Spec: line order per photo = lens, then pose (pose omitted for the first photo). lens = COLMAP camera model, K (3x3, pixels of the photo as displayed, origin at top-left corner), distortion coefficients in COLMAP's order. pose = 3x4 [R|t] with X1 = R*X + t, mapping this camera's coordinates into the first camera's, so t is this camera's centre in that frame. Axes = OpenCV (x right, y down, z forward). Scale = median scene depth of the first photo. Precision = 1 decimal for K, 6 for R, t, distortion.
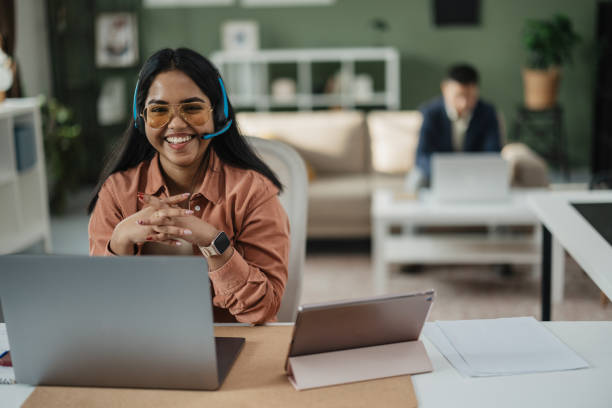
lens RADIAL K [[1066.0, 0, 306.0], [0, 1066.0, 204.0], [0, 0, 1]] dist [0.006969, -0.013945]
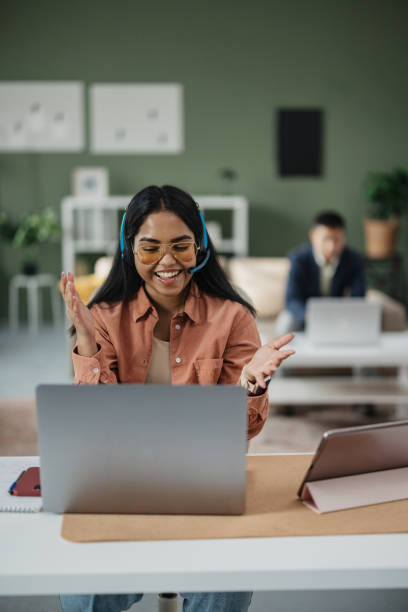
lens RADIAL K [[1065.6, 0, 204.0], [0, 1065.6, 306.0], [0, 0, 1]] dist [0.006636, -0.001351]
pose [[0.992485, 0.007392, 0.122141, -0.102678], [-0.001881, 0.998978, -0.045169, 0.007349], [-0.122350, 0.044600, 0.991484, -0.015776]]
